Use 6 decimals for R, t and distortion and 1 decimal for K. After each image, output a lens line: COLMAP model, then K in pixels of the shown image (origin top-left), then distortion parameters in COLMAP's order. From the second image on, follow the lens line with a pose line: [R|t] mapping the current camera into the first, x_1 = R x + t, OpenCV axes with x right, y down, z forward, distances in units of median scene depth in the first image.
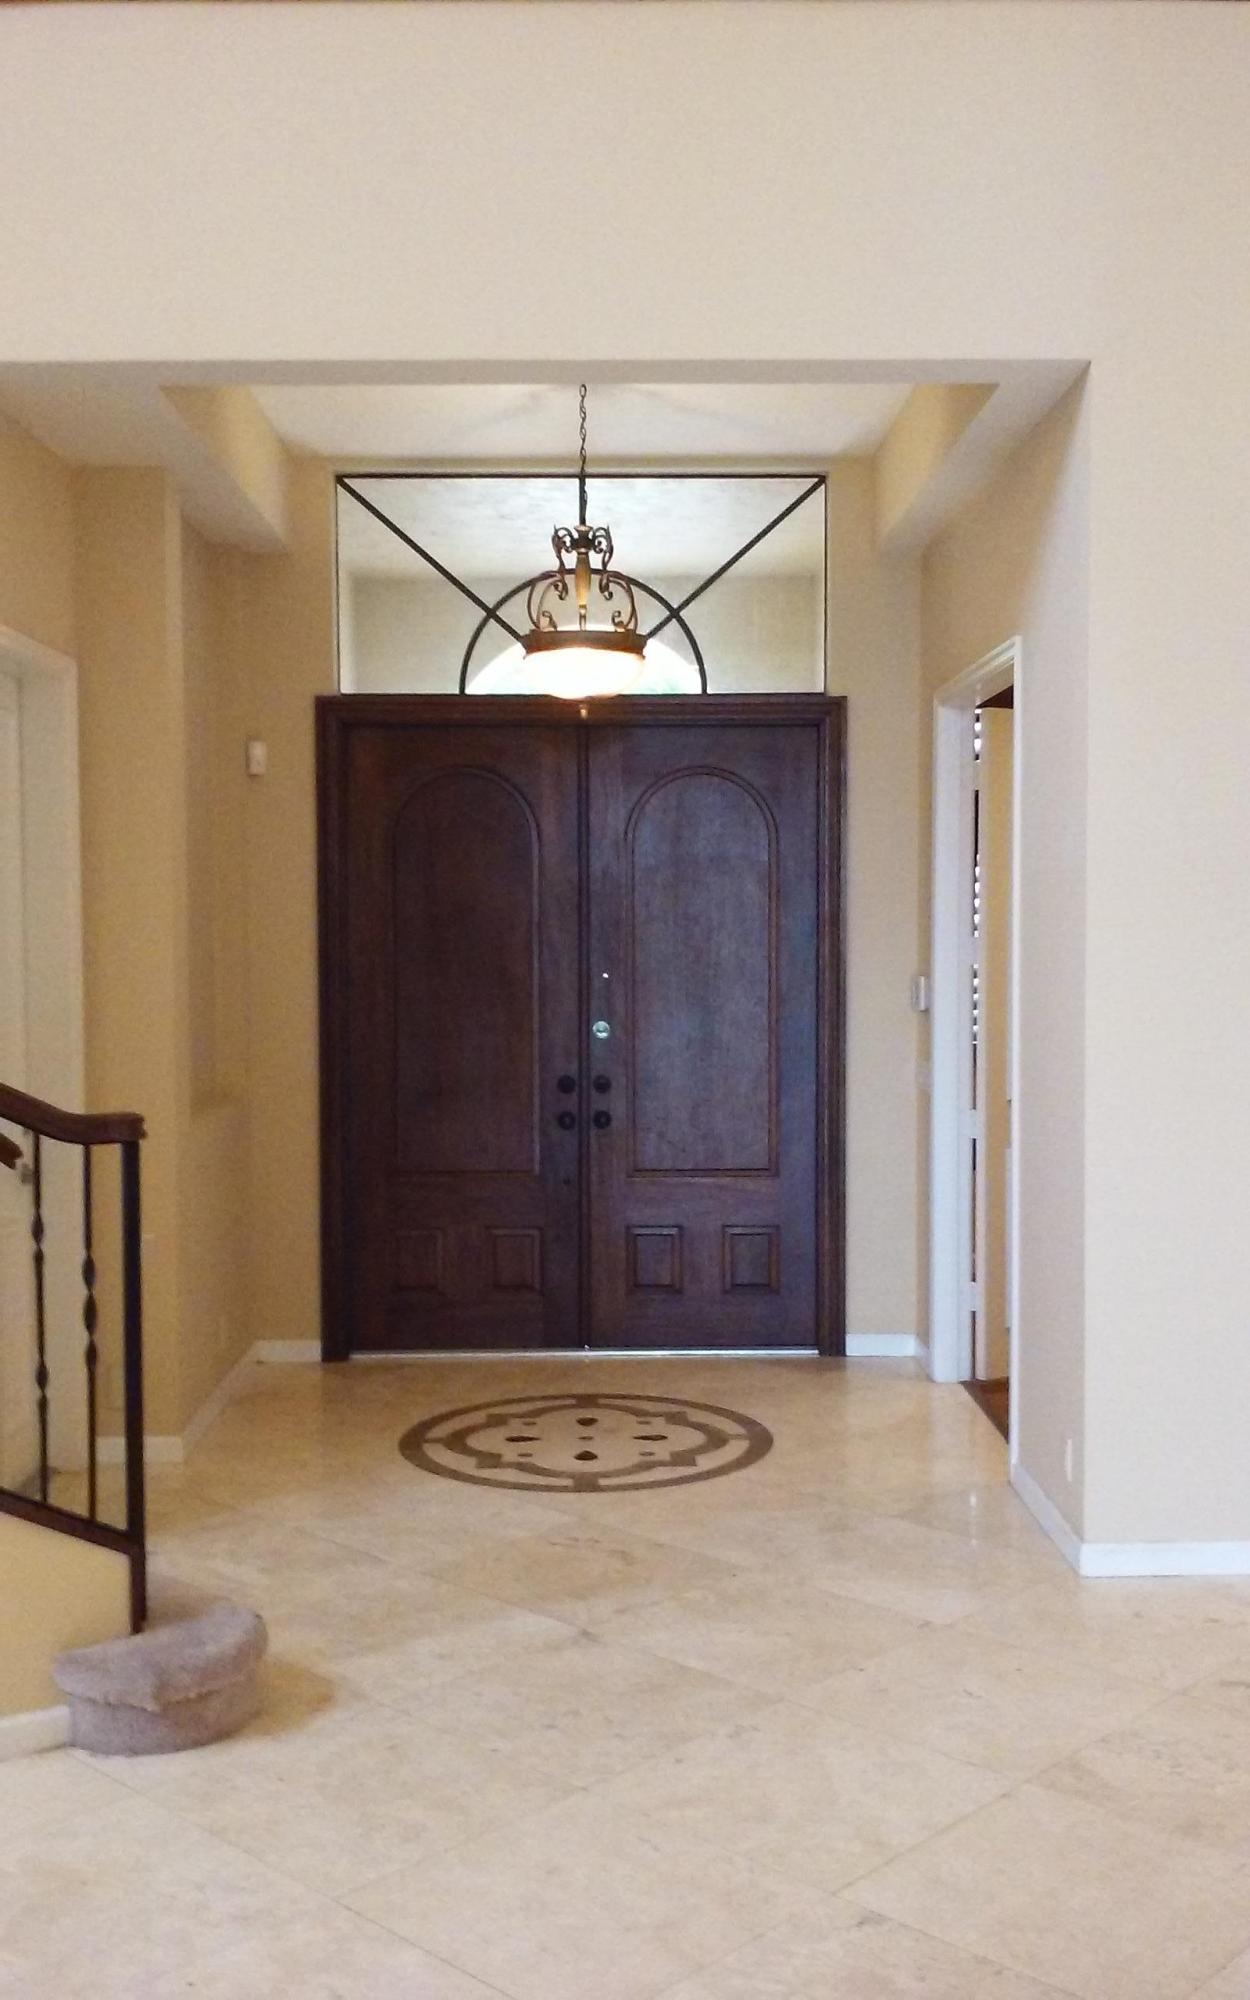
lens RADIAL K [[2006.4, 0, 625.0], [0, 2006.4, 1000.0], [0, 0, 1]] dist [0.004319, -0.002915]
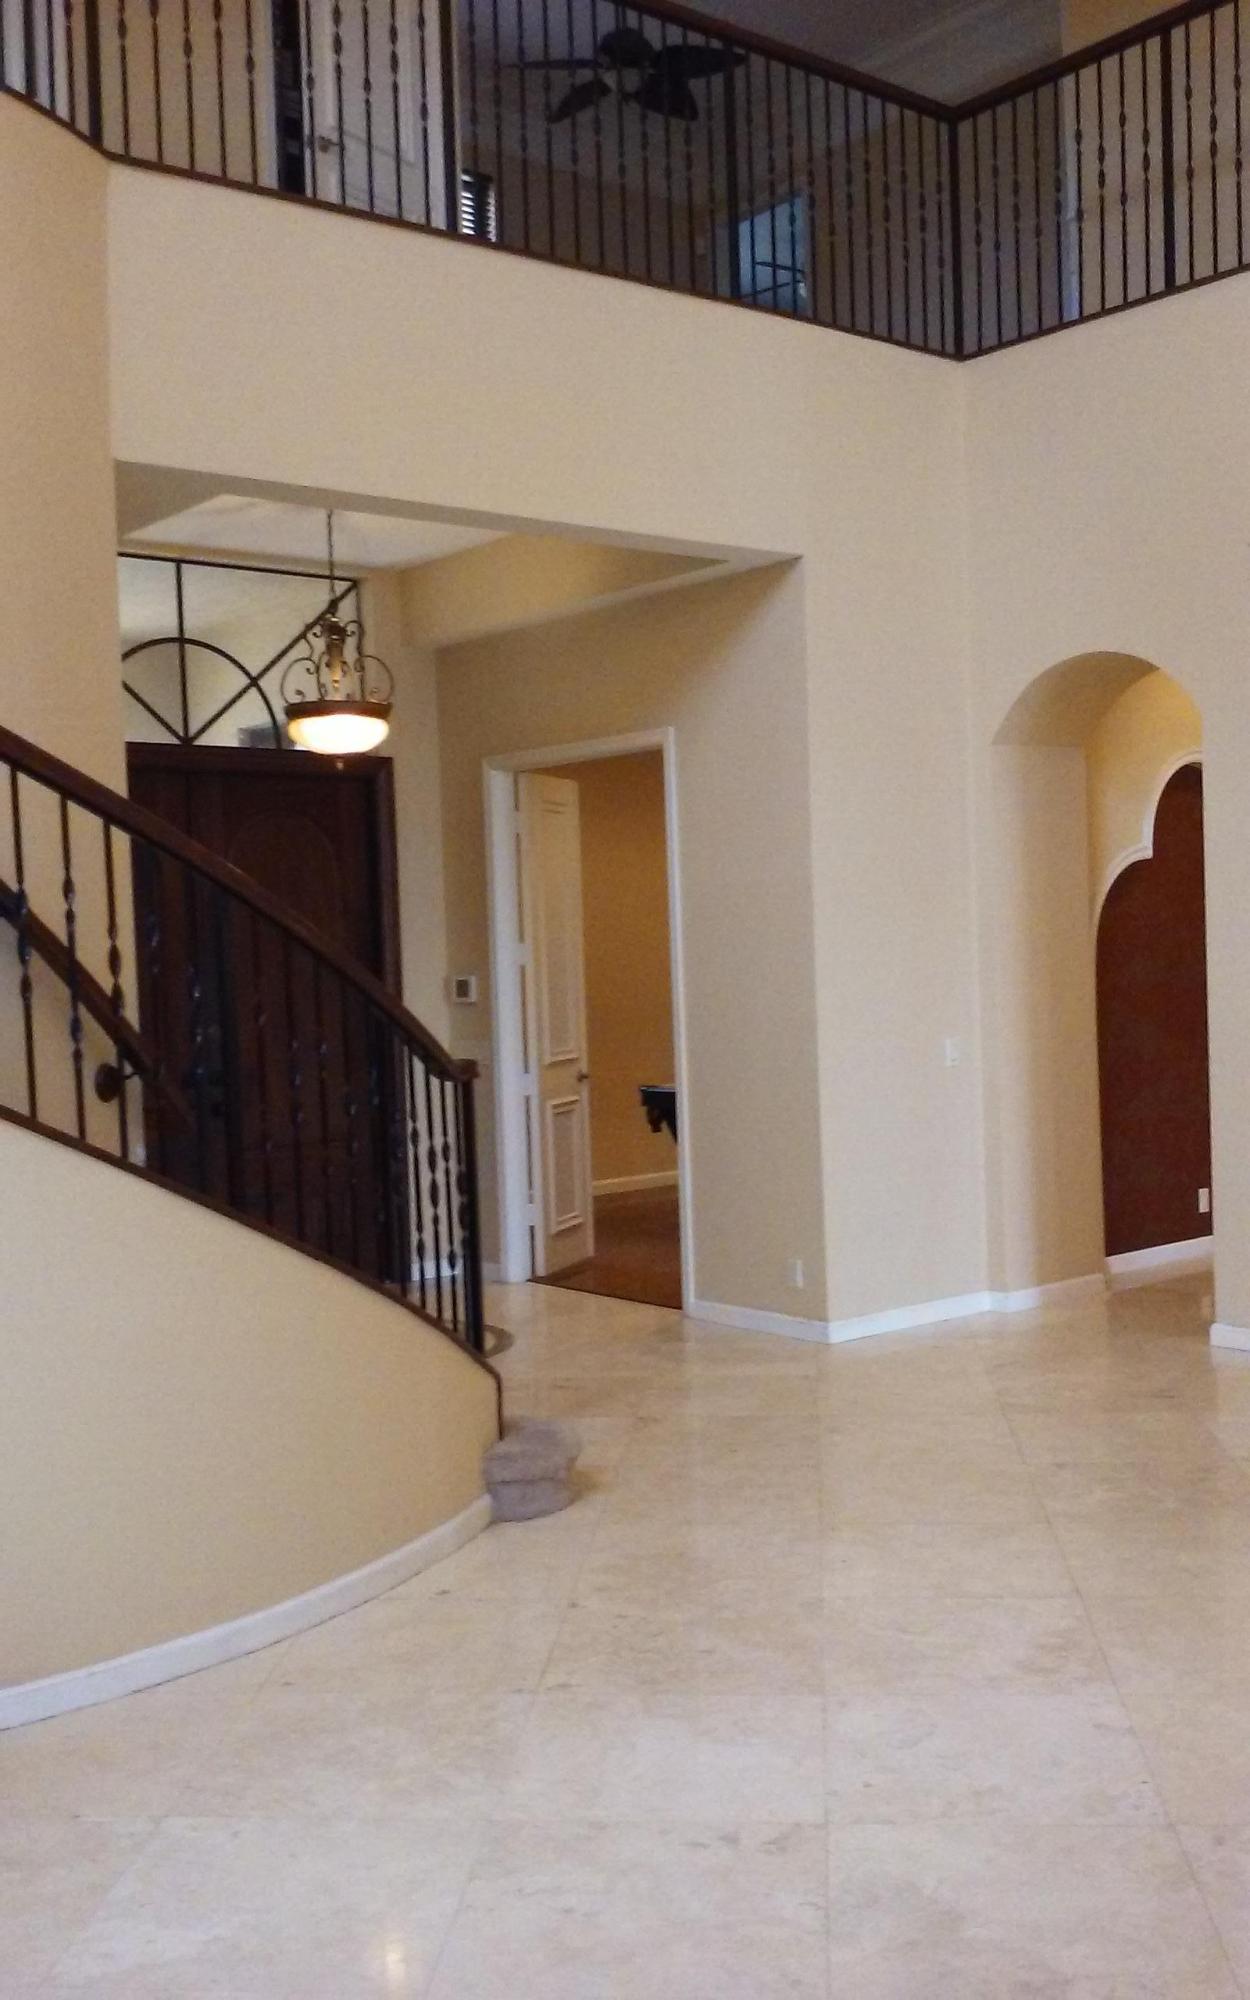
lens RADIAL K [[2006.4, 0, 625.0], [0, 2006.4, 1000.0], [0, 0, 1]] dist [0.004319, -0.002915]
pose [[0.771915, -0.032362, 0.634901, -0.751379], [0.049778, 0.998714, -0.009613, 0.026576], [-0.633773, 0.039025, 0.772534, -0.084115]]
